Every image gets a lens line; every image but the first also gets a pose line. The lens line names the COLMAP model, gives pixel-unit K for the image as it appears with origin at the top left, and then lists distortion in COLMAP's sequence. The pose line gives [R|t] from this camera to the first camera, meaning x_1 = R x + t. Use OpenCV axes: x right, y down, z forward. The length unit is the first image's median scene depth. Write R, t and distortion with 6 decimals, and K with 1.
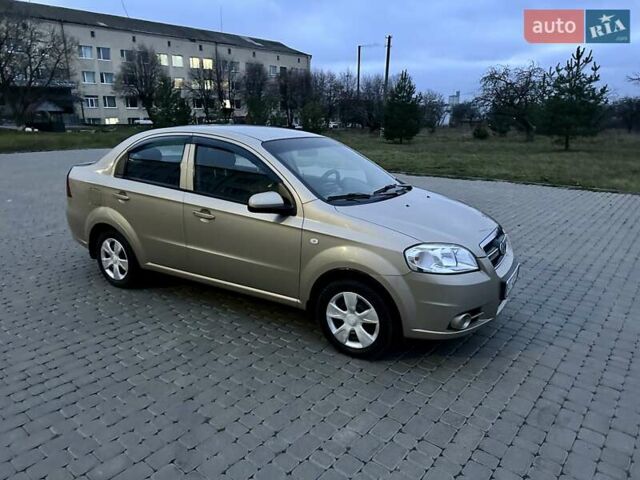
lens RADIAL K [[448.2, 0, 324.9], [0, 448.2, 242.7], [0, 0, 1]] dist [0.051306, -0.054855]
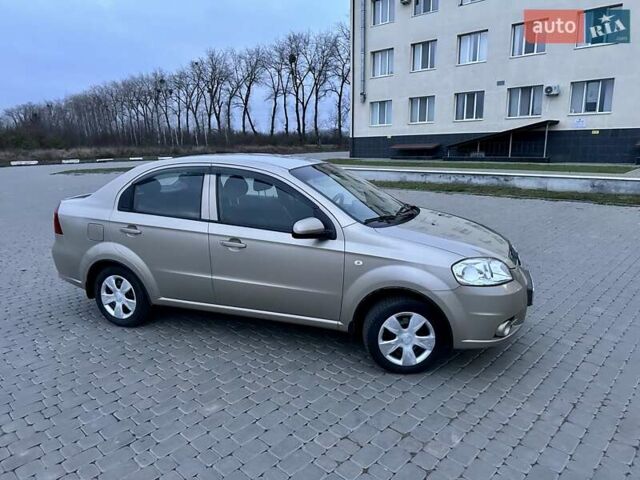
lens RADIAL K [[448.2, 0, 322.7], [0, 448.2, 234.5], [0, 0, 1]] dist [0.051306, -0.054855]
pose [[0.984143, -0.055656, 0.168417, -0.255019], [0.066030, 0.996209, -0.056634, -0.015154], [-0.164626, 0.066857, 0.984088, -0.009643]]
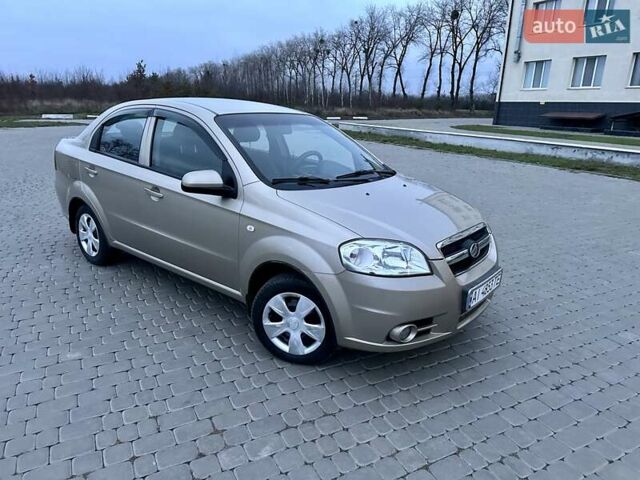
lens RADIAL K [[448.2, 0, 323.9], [0, 448.2, 238.2], [0, 0, 1]] dist [0.051306, -0.054855]
pose [[0.988666, 0.061177, -0.137105, 0.223249], [-0.058209, 0.997977, 0.025557, -0.013751], [0.138391, -0.017286, 0.990227, 0.127650]]
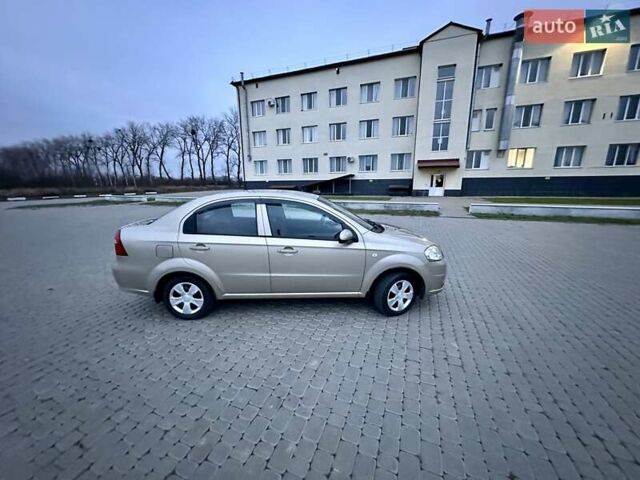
lens RADIAL K [[254.1, 0, 322.3], [0, 254.1, 237.1], [0, 0, 1]] dist [-0.003234, 0.000250]
pose [[0.841283, -0.123816, 0.526226, -0.642493], [0.153655, 0.988037, -0.013175, -0.082814], [-0.518299, 0.091941, 0.850243, 0.244845]]
